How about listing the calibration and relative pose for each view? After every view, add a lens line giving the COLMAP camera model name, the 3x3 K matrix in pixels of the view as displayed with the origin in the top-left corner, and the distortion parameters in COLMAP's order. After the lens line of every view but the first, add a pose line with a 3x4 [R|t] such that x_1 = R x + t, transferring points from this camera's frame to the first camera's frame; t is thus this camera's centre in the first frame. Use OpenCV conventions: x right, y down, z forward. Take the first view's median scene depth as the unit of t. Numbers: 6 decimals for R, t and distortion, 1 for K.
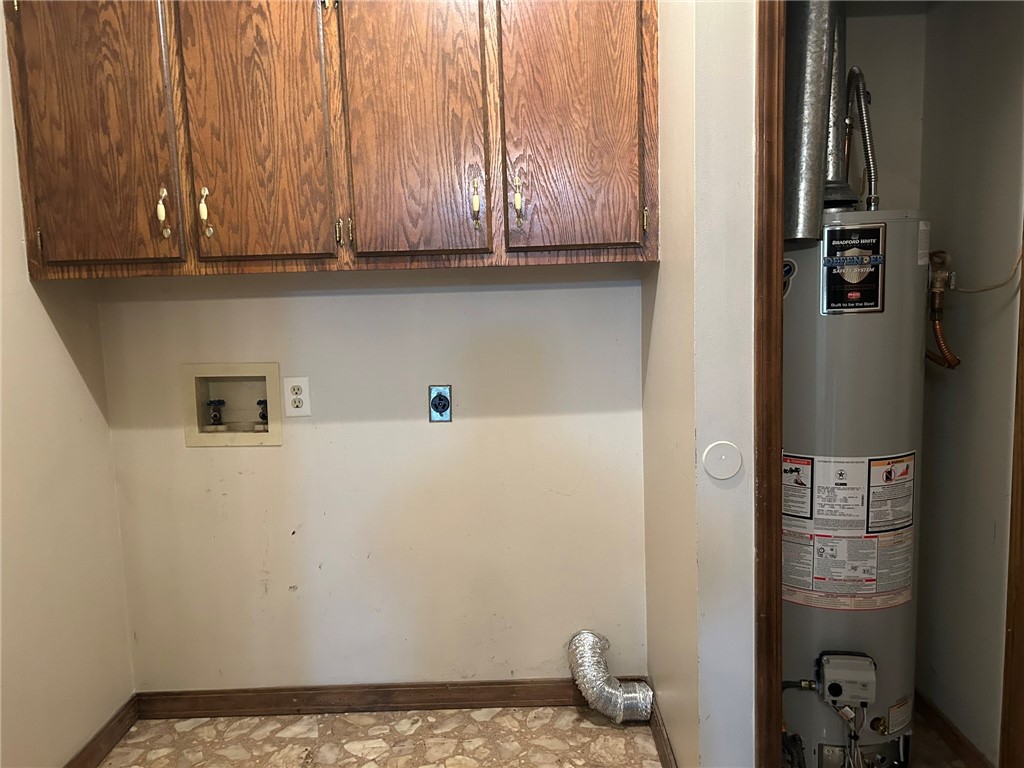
lens RADIAL K [[734.0, 0, 535.1], [0, 734.0, 374.5], [0, 0, 1]] dist [0.035269, -0.023906]
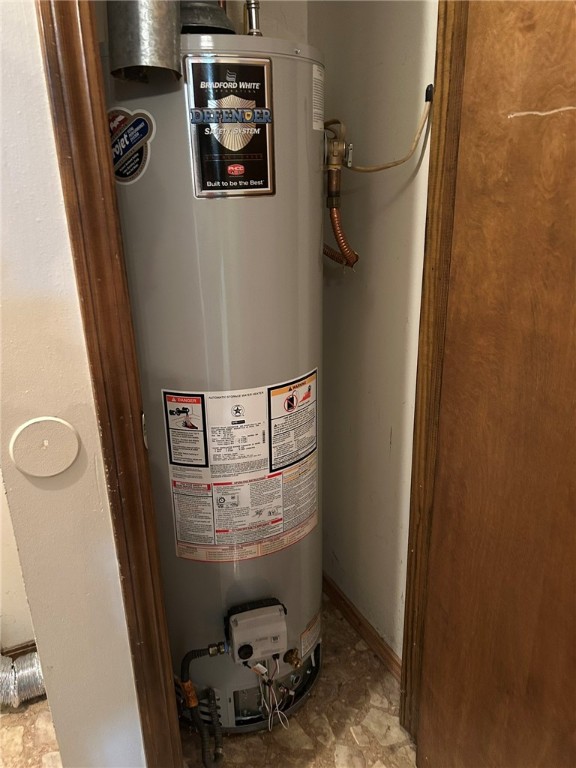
lens RADIAL K [[550.5, 0, 288.4], [0, 550.5, 382.9], [0, 0, 1]] dist [0.035269, -0.023906]
pose [[0.899163, -0.138073, 0.415261, 0.220780], [0.044661, 0.972919, 0.226789, -0.025576], [-0.435329, -0.185374, 0.880980, 0.457186]]
